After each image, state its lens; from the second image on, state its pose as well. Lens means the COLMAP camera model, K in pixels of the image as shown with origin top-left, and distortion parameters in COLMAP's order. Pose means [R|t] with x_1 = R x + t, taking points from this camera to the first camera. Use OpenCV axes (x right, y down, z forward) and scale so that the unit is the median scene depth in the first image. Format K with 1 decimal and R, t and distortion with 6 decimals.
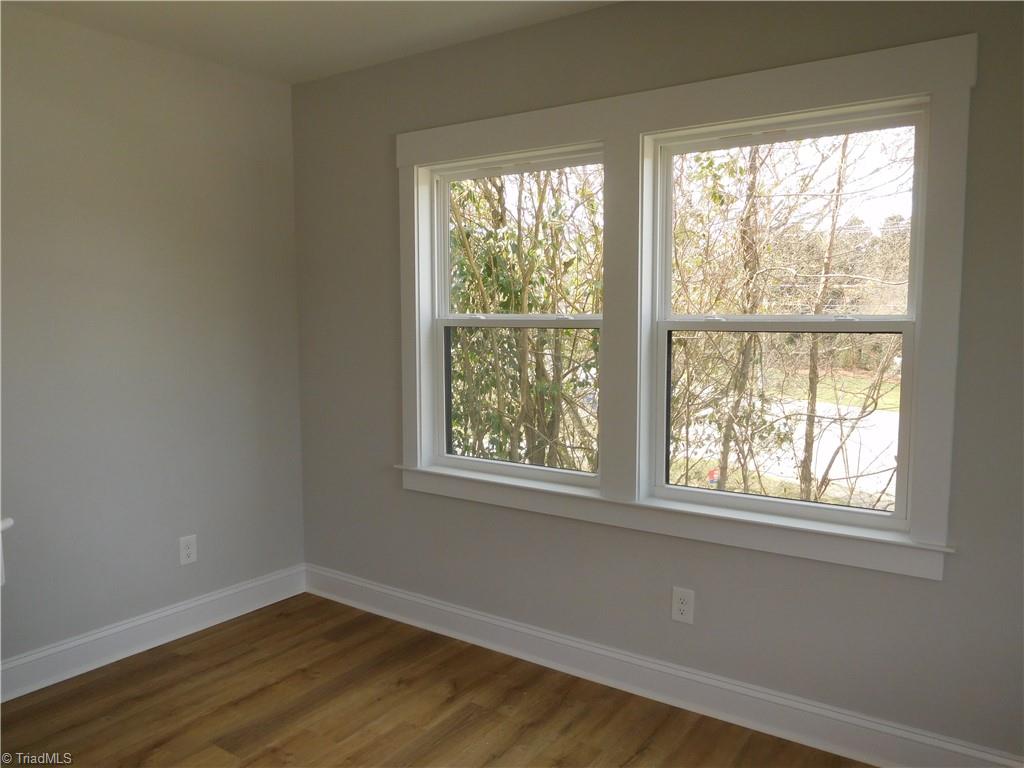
lens RADIAL K [[764.9, 0, 521.6], [0, 764.9, 386.0], [0, 0, 1]] dist [-0.012553, 0.001443]
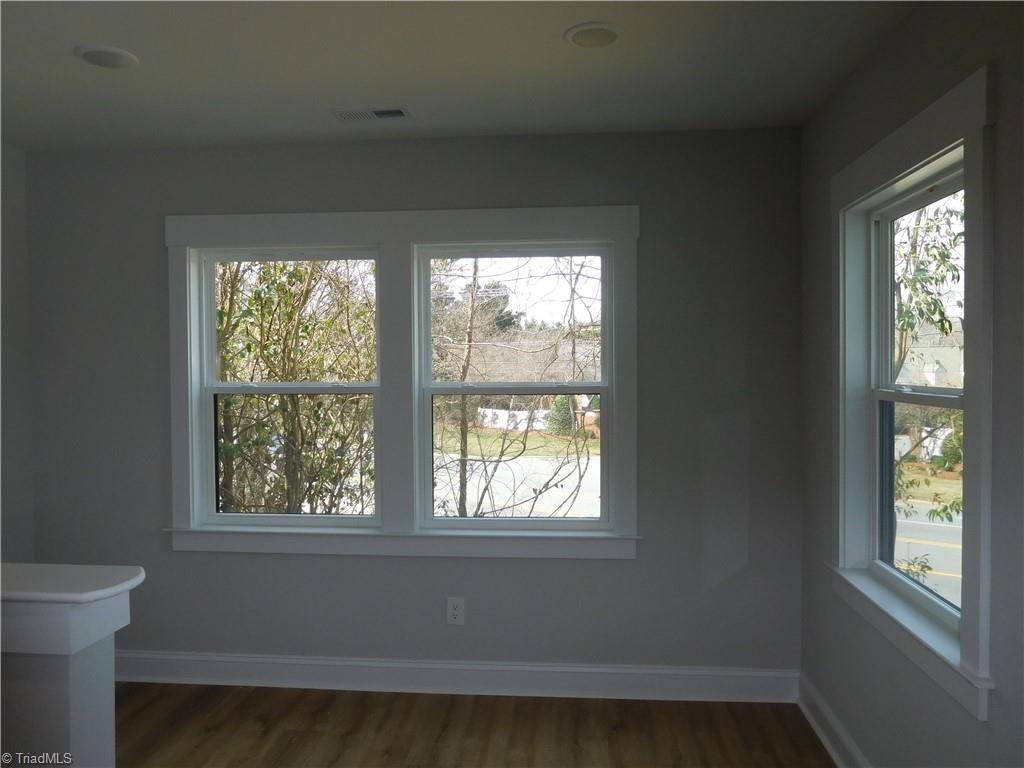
lens RADIAL K [[764.9, 0, 513.7], [0, 764.9, 381.6], [0, 0, 1]] dist [-0.012553, 0.001443]
pose [[0.872123, -0.013073, 0.489113, -0.306831], [0.051234, 0.996588, -0.064716, -0.004703], [-0.486597, 0.081499, 0.869817, -0.172217]]
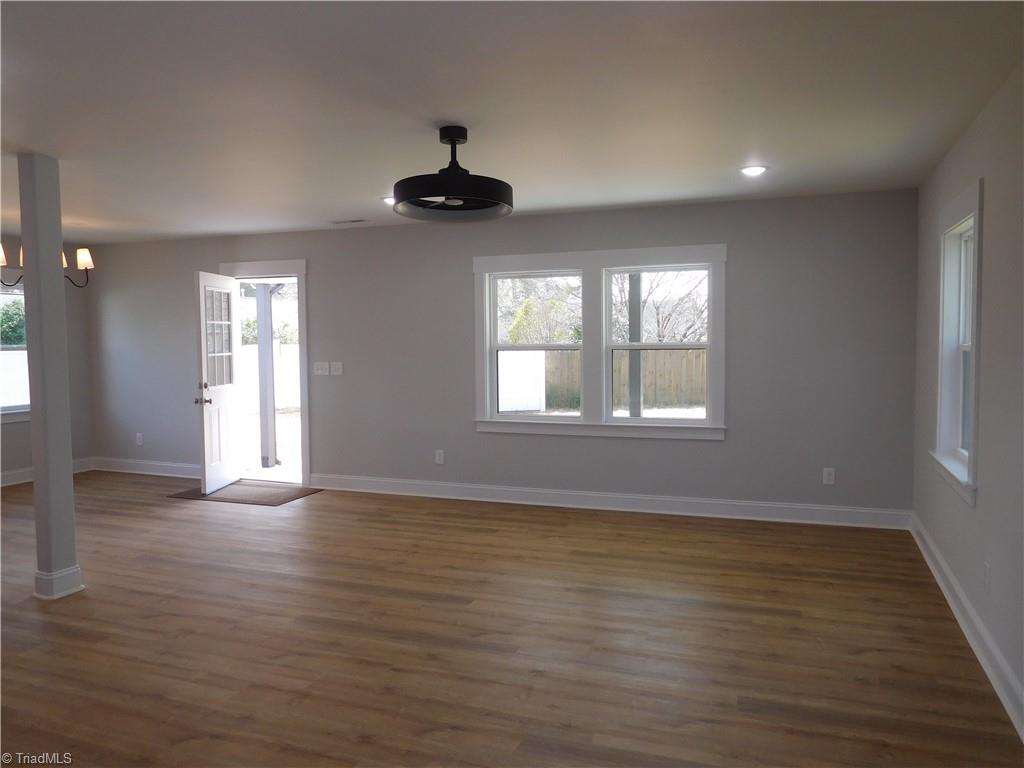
lens RADIAL K [[764.9, 0, 509.1], [0, 764.9, 383.0], [0, 0, 1]] dist [-0.012553, 0.001443]
pose [[0.972242, -0.024352, 0.232706, -0.647337], [0.033875, 0.998741, -0.037012, 0.103622], [-0.231511, 0.043867, 0.971843, -1.168709]]
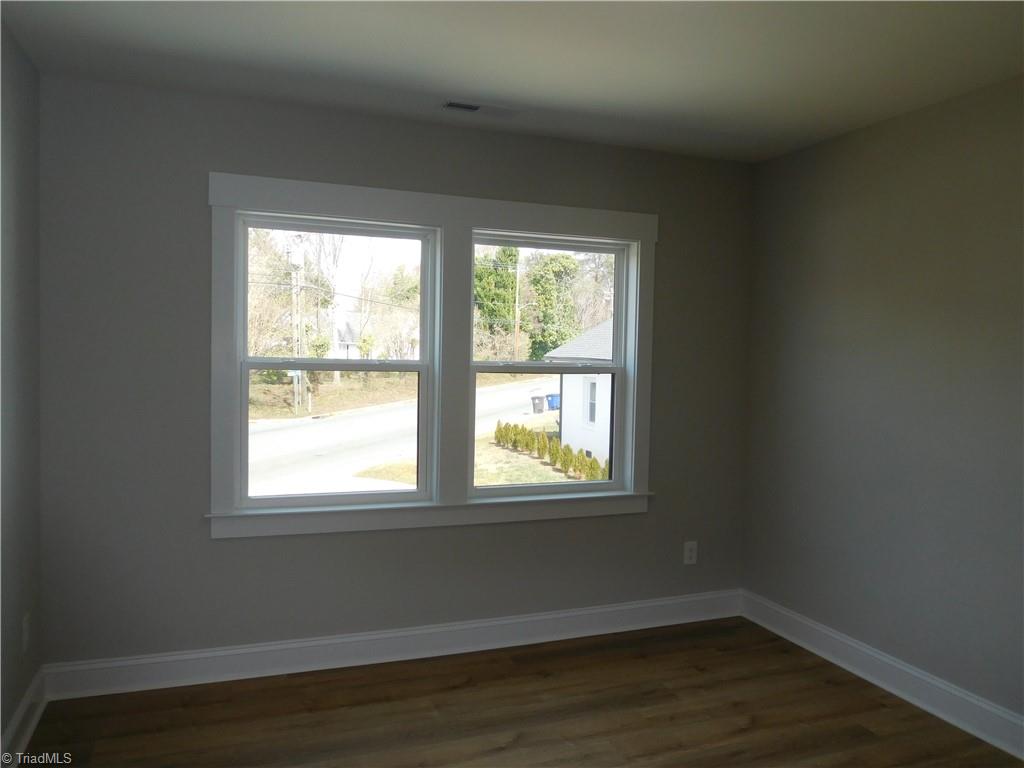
lens RADIAL K [[764.9, 0, 523.4], [0, 764.9, 384.3], [0, 0, 1]] dist [-0.012553, 0.001443]
pose [[0.571919, -0.028148, 0.819827, -0.853839], [0.052052, 0.998642, -0.002025, -0.043273], [-0.818657, 0.043832, 0.572607, 0.156424]]
